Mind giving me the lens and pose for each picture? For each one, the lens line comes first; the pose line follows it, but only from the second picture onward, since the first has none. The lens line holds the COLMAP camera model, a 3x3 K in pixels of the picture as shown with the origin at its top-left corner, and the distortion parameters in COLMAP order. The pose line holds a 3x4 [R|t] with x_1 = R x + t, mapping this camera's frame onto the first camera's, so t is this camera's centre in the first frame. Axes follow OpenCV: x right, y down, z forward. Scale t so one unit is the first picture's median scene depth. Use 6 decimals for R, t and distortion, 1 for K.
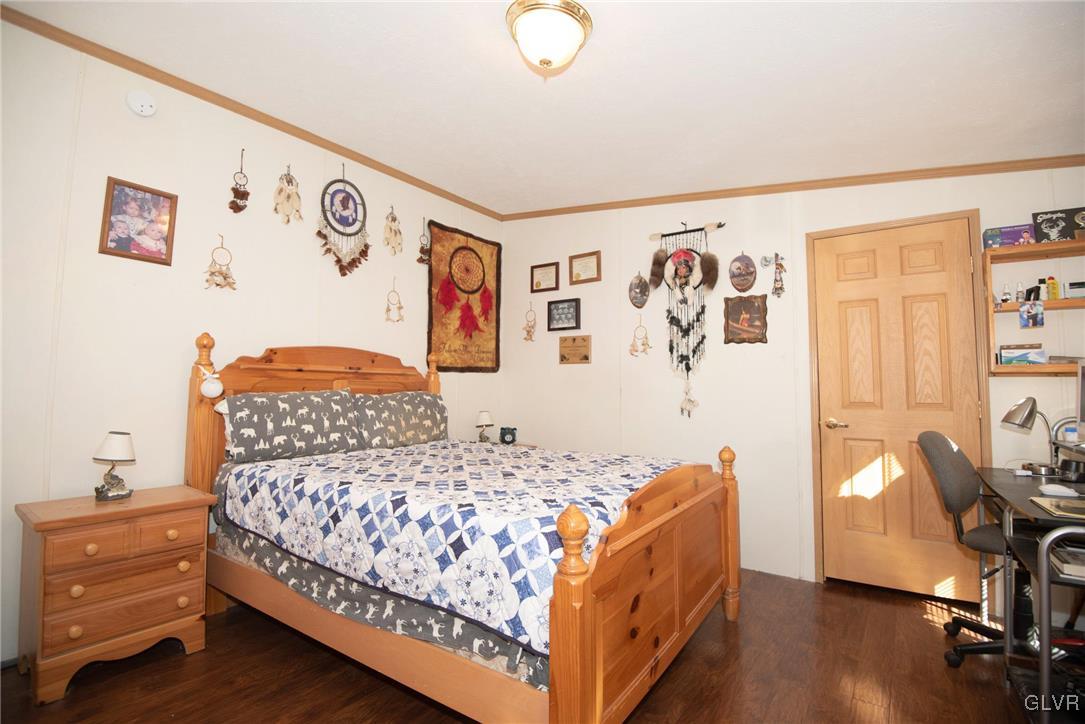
lens RADIAL K [[498.6, 0, 548.9], [0, 498.6, 355.6], [0, 0, 1]] dist [-0.025457, -0.003881]
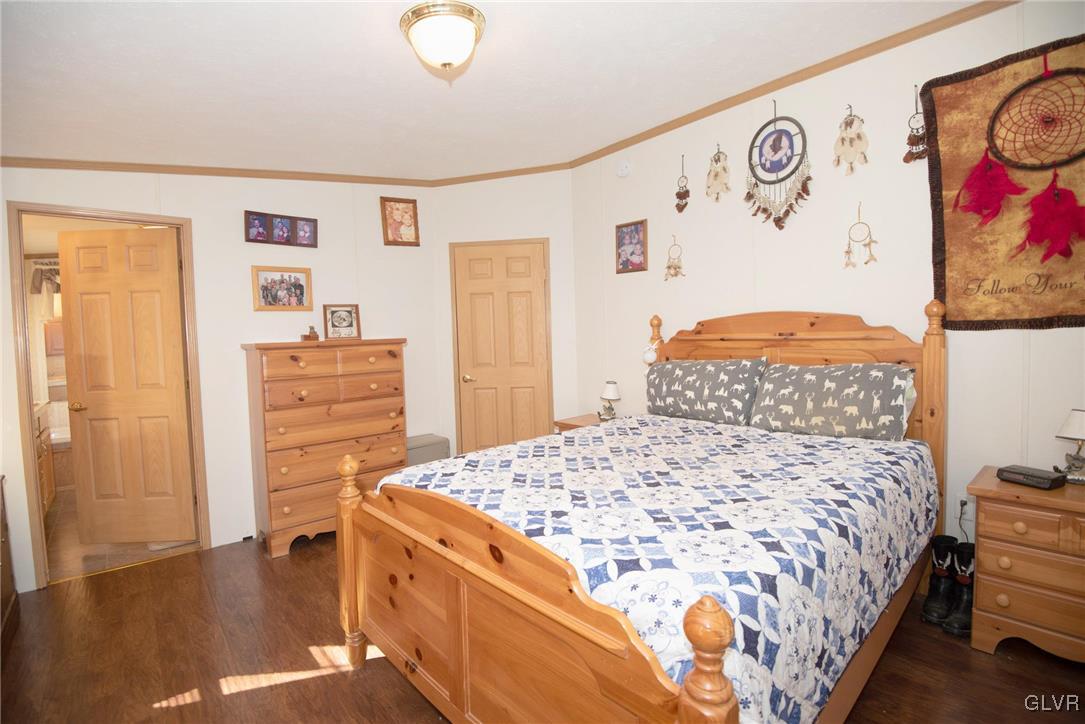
lens RADIAL K [[498.6, 0, 549.5], [0, 498.6, 362.9], [0, 0, 1]] dist [-0.025457, -0.003881]
pose [[-0.223268, 0.047518, -0.973598, 0.544978], [0.086100, 0.995868, 0.028861, 0.014745], [0.970947, -0.077383, -0.226437, 0.784758]]
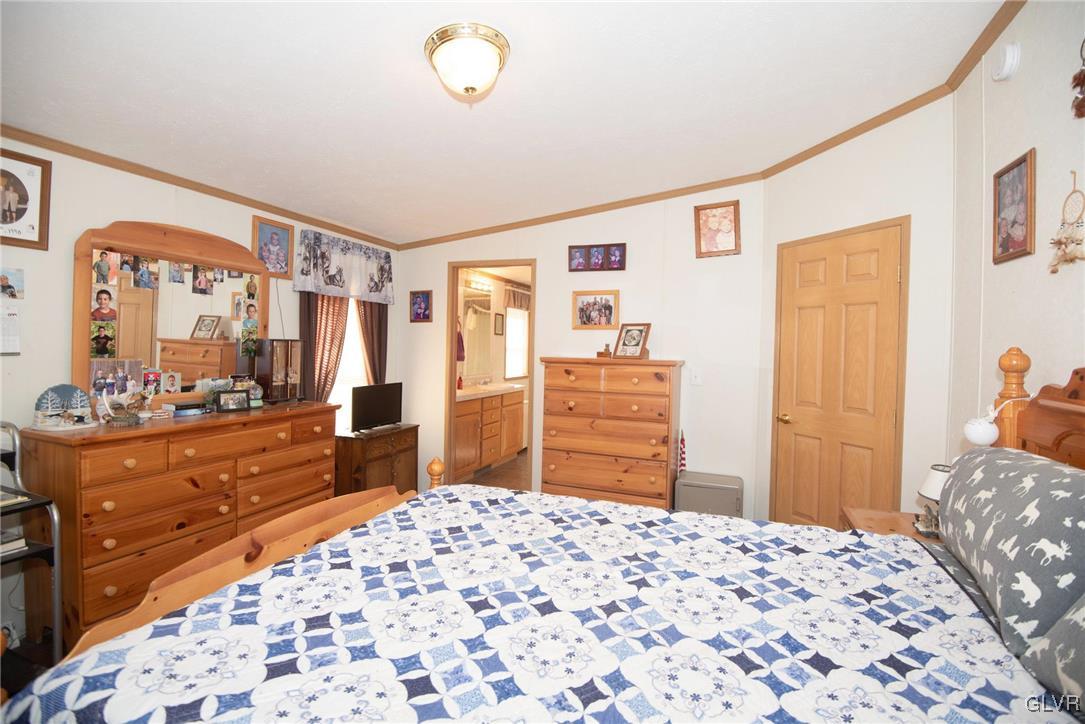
lens RADIAL K [[498.6, 0, 537.5], [0, 498.6, 358.3], [0, 0, 1]] dist [-0.025457, -0.003881]
pose [[-0.972497, -0.031292, -0.230805, 0.039910], [-0.022975, 0.998989, -0.038633, 0.004143], [0.231780, -0.032268, -0.972233, 1.134992]]
